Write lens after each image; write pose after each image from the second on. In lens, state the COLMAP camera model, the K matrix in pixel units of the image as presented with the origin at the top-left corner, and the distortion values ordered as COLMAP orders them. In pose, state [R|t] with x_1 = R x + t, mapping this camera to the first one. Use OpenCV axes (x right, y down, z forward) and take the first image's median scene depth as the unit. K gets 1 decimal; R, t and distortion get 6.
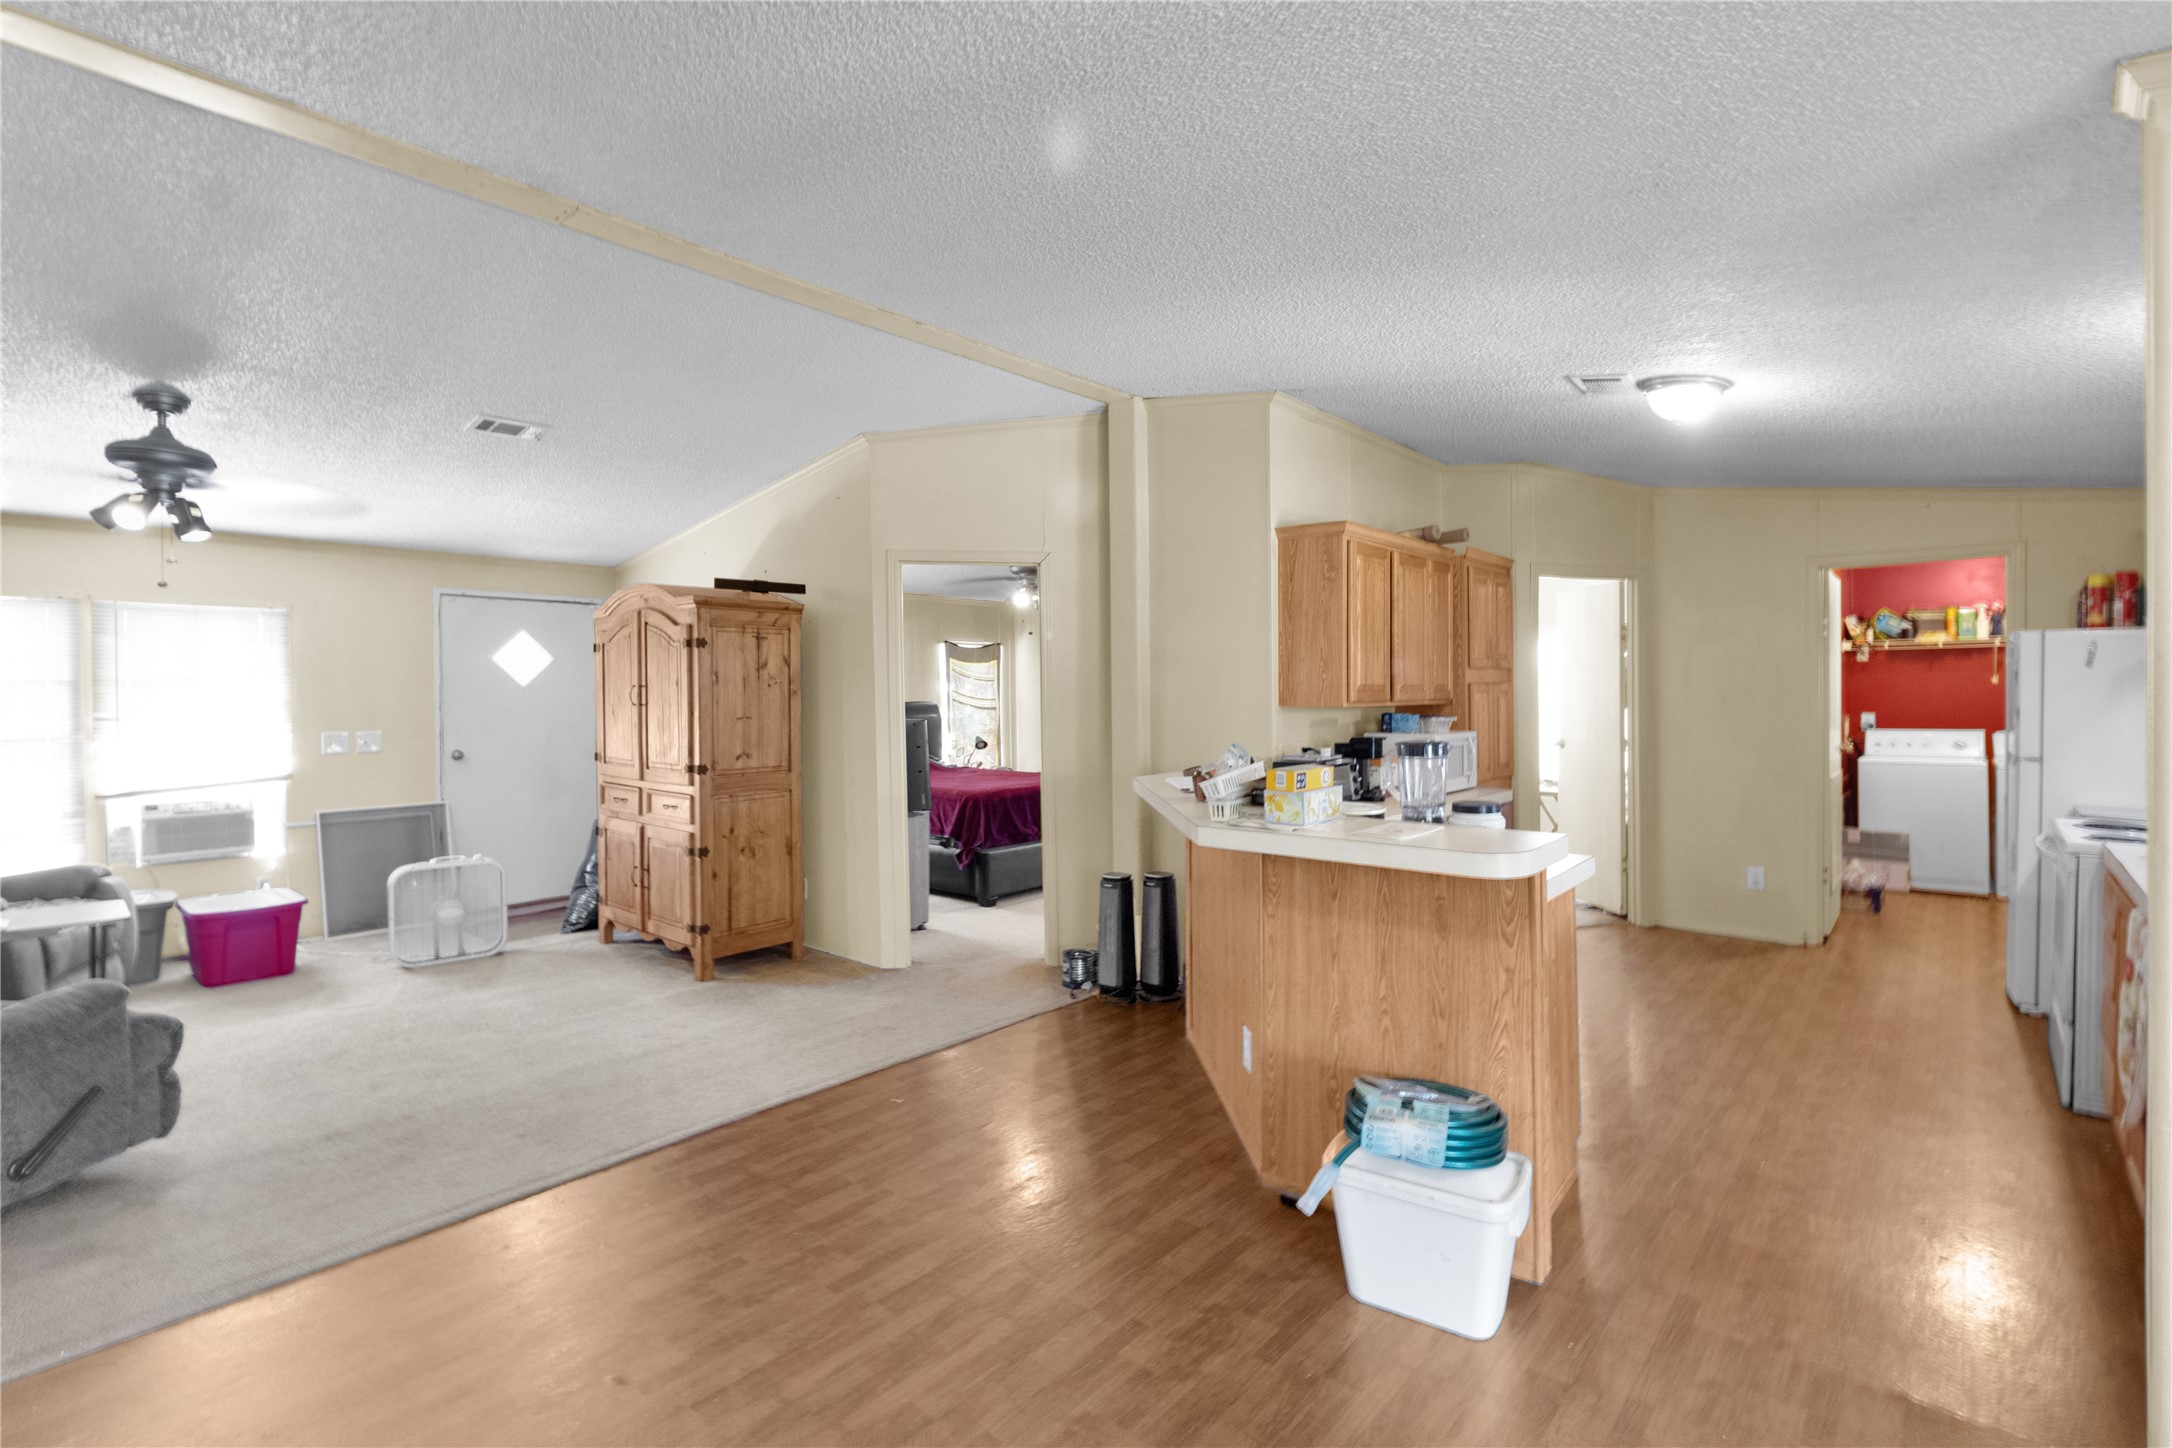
lens RADIAL K [[999.7, 0, 1100.1], [0, 999.7, 695.0], [0, 0, 1]] dist [0.006006, -0.000741]
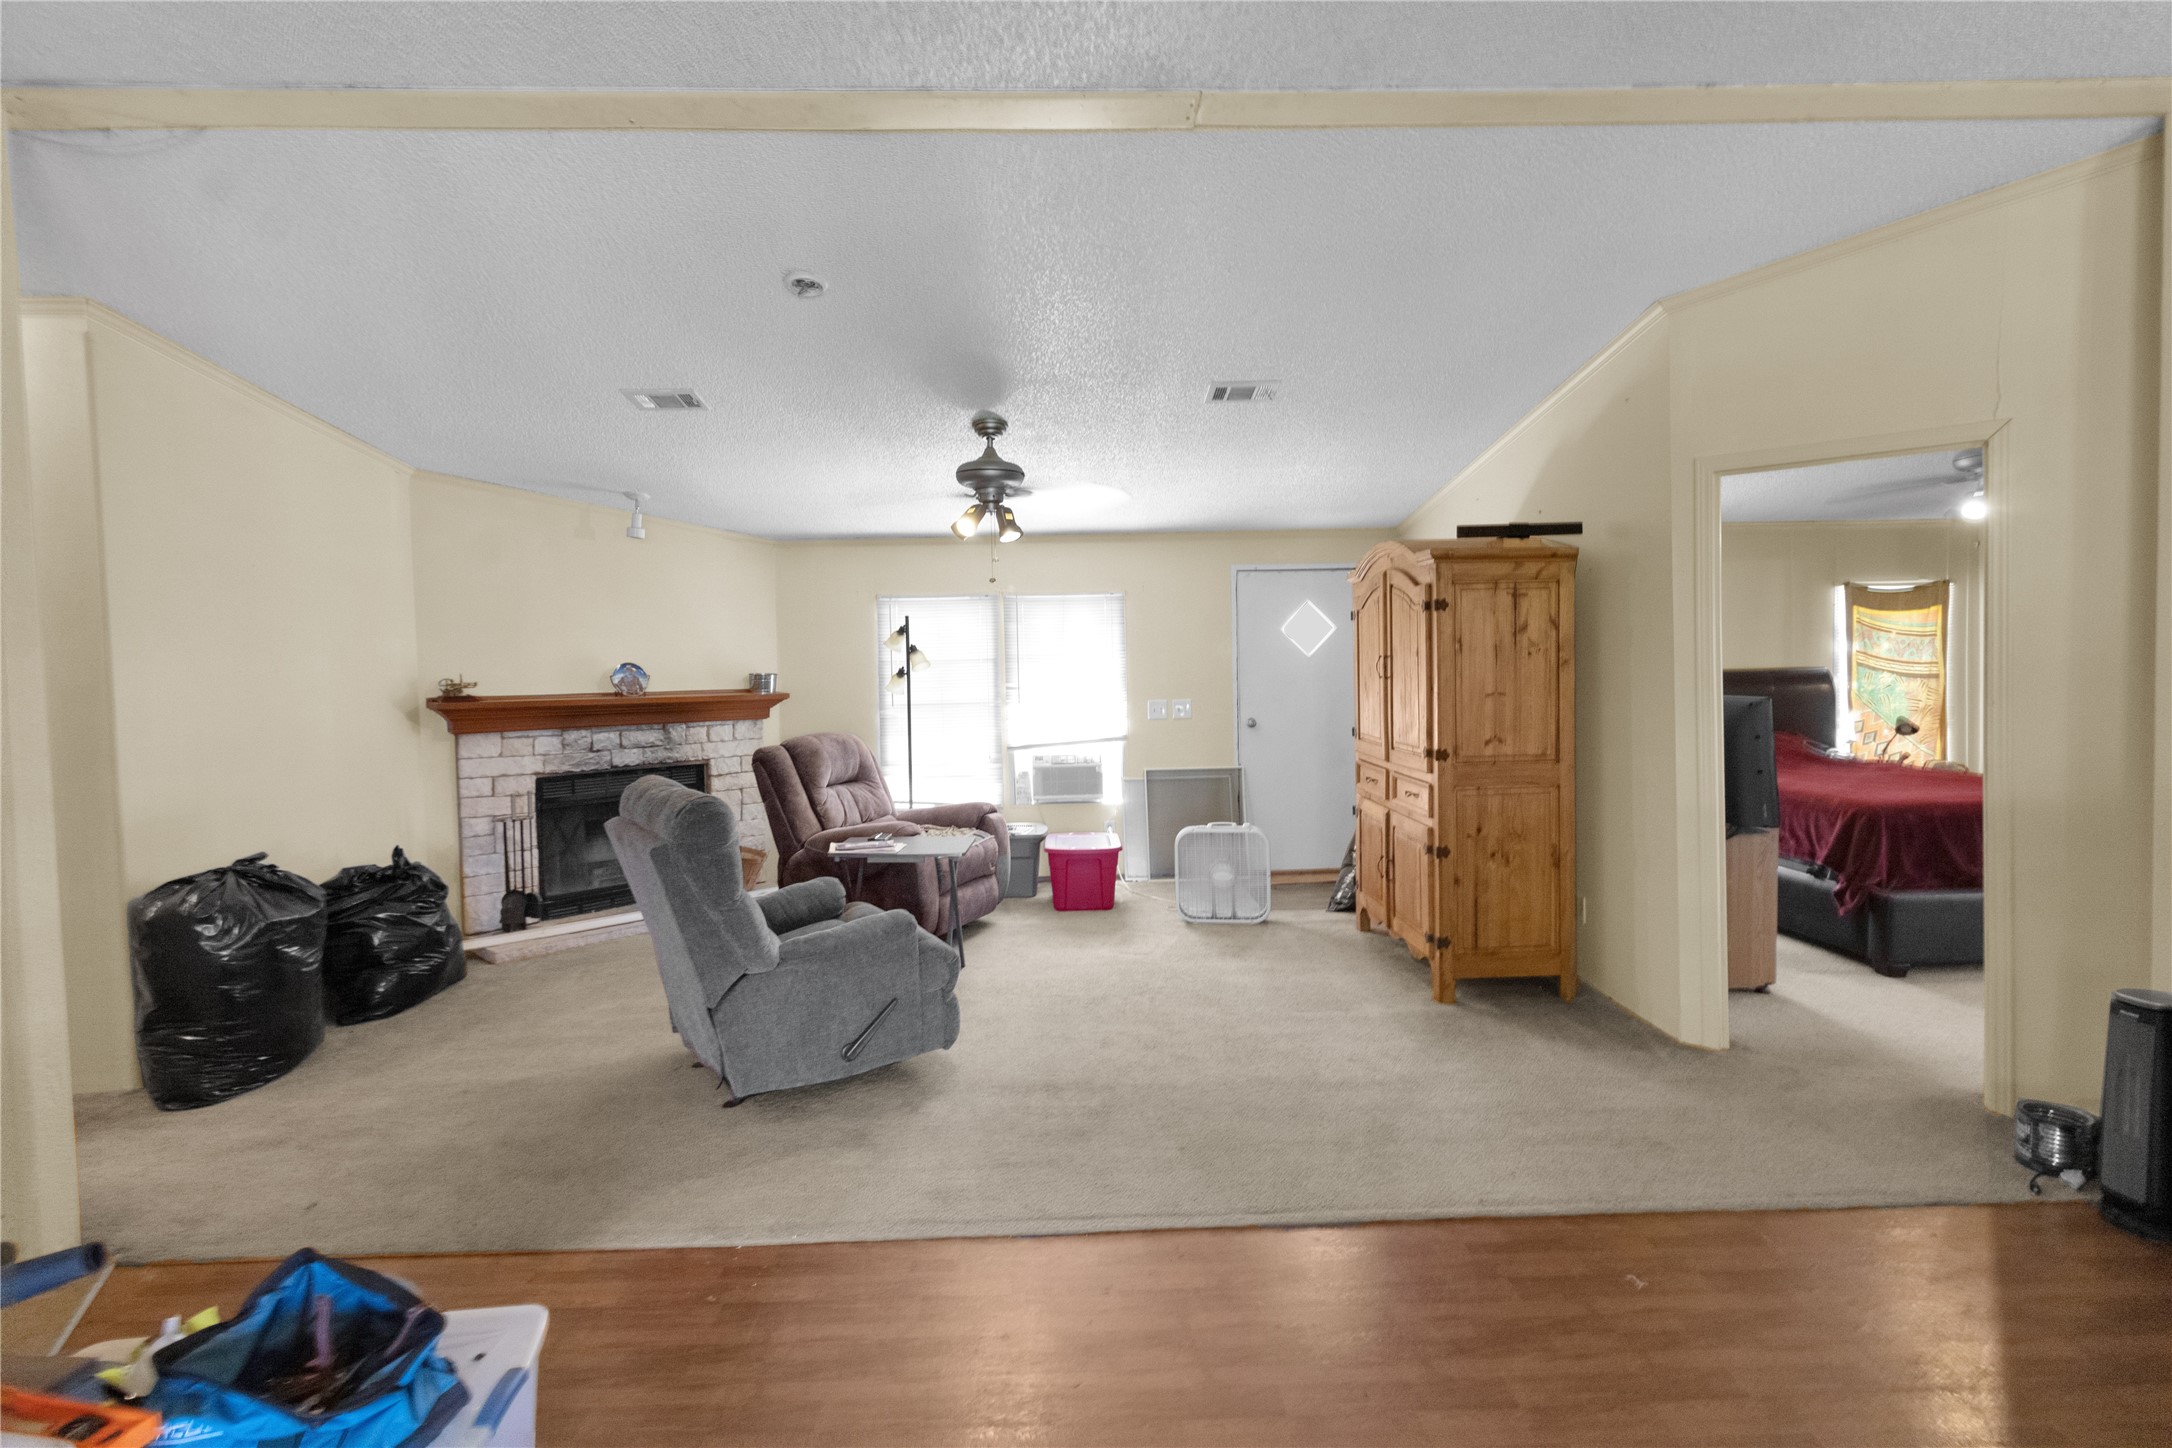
lens RADIAL K [[999.7, 0, 1087.7], [0, 999.7, 703.6], [0, 0, 1]] dist [0.006006, -0.000741]
pose [[0.672613, 0.022074, -0.739665, 0.025292], [0.013109, 0.999043, 0.041736, -0.007973], [0.739879, -0.037768, 0.671679, 0.201568]]
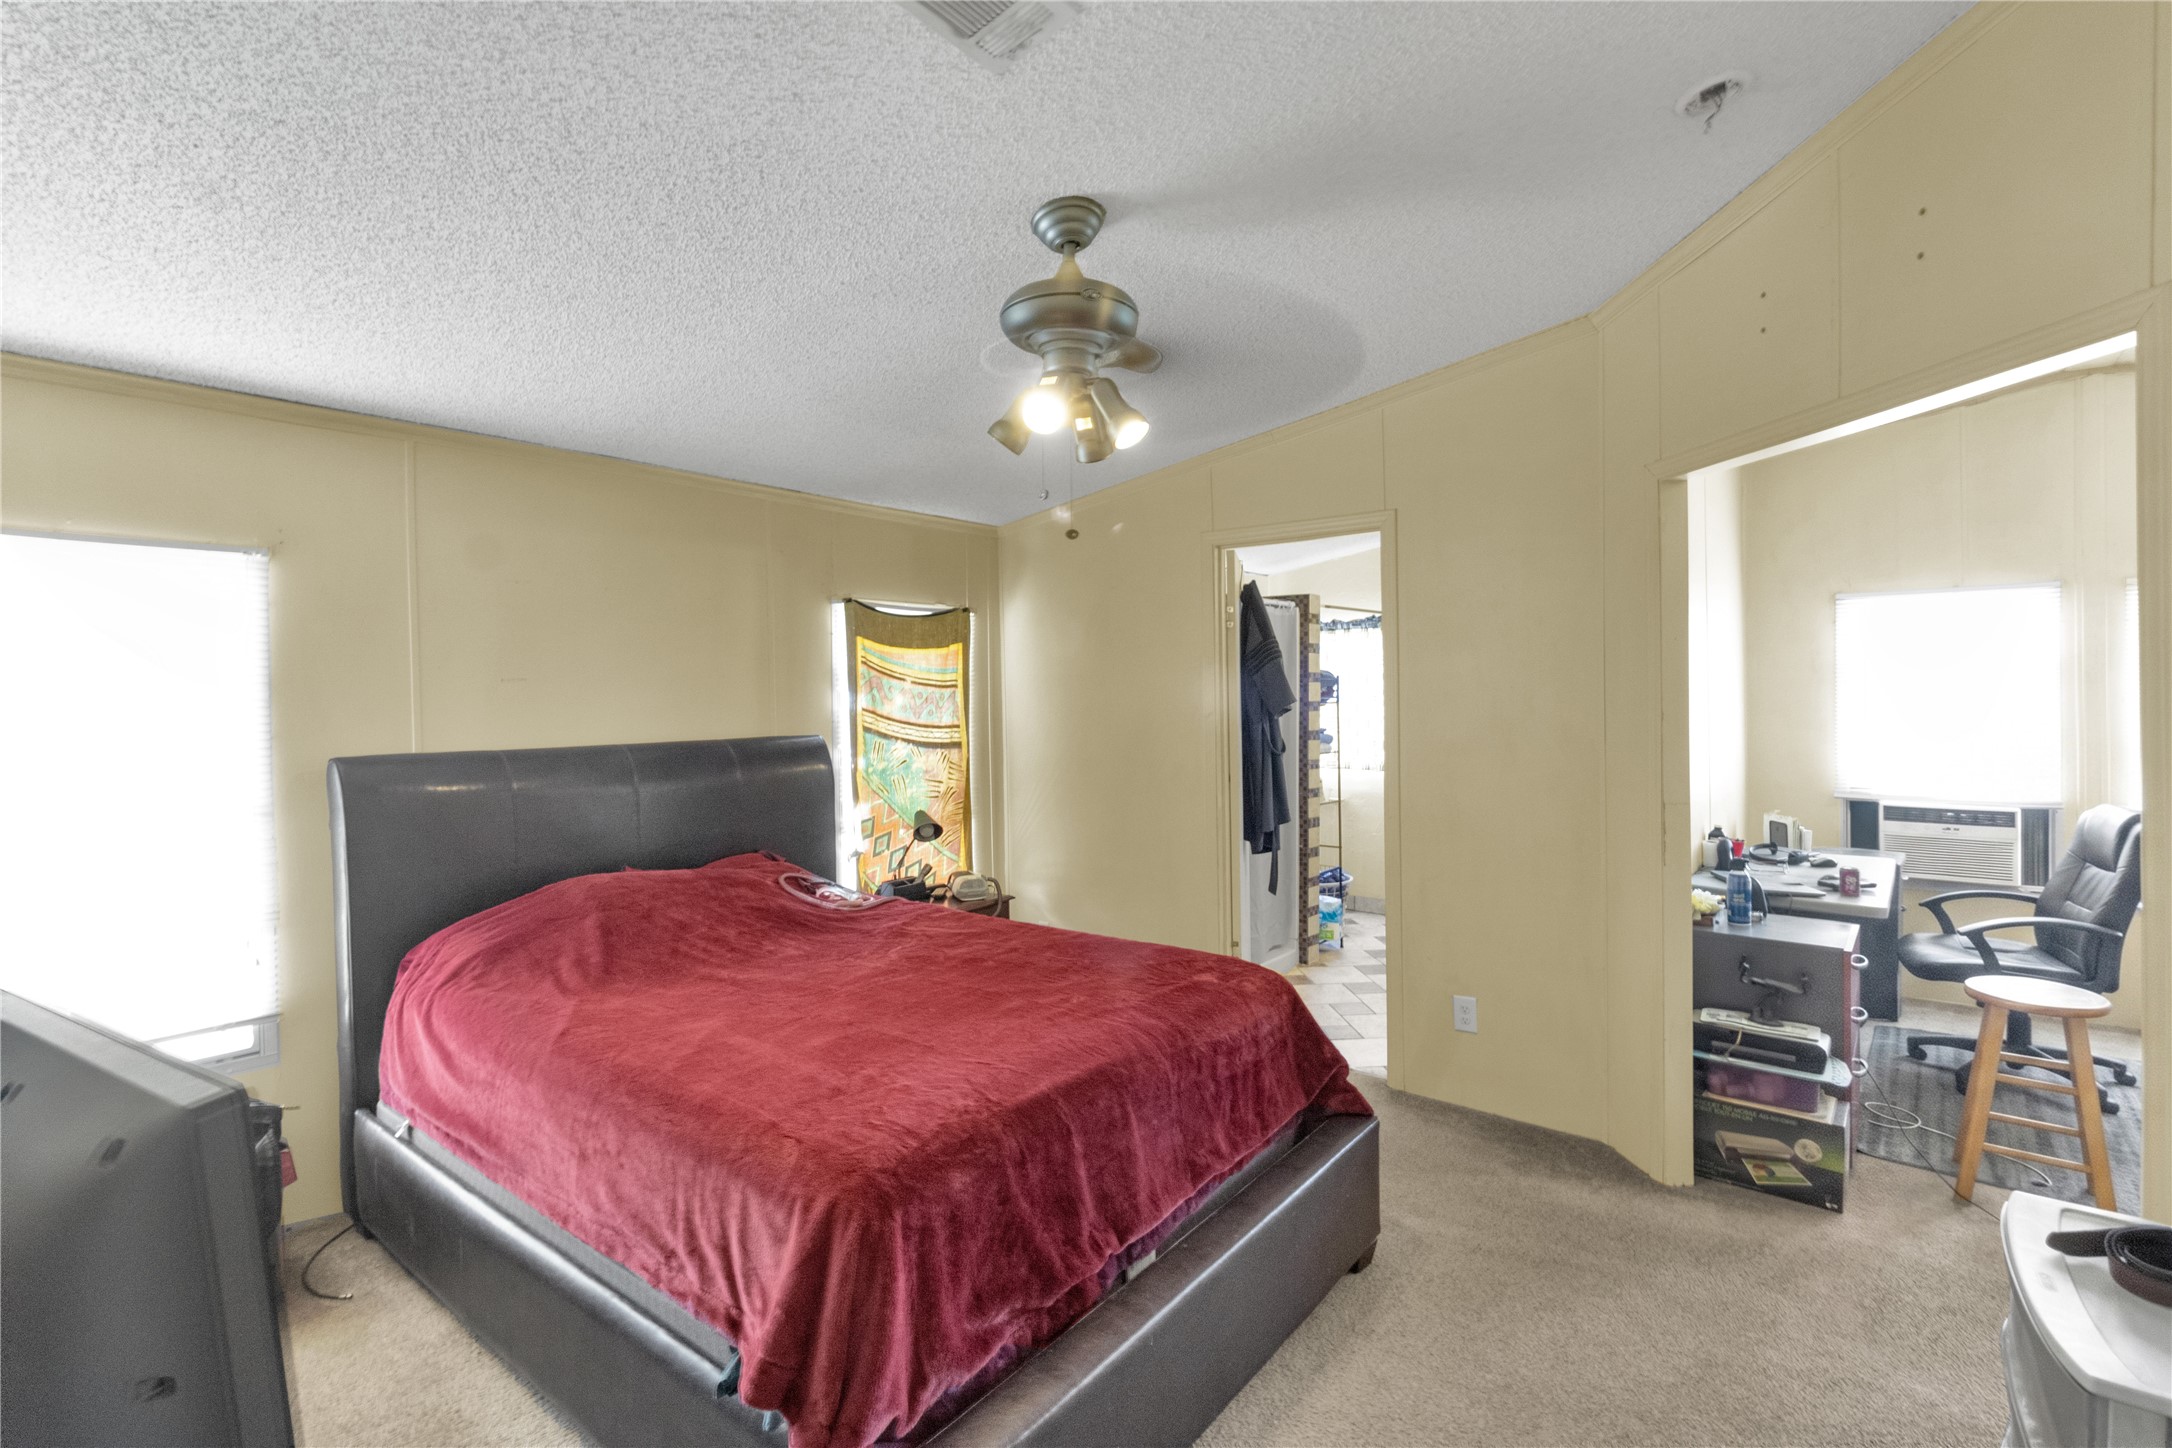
lens RADIAL K [[999.7, 0, 1087.9], [0, 999.7, 707.5], [0, 0, 1]] dist [0.006006, -0.000741]
pose [[0.999743, -0.003068, 0.022472, -0.104297], [0.002919, 0.999974, 0.006628, -0.014351], [-0.022492, -0.006560, 0.999726, 1.009562]]
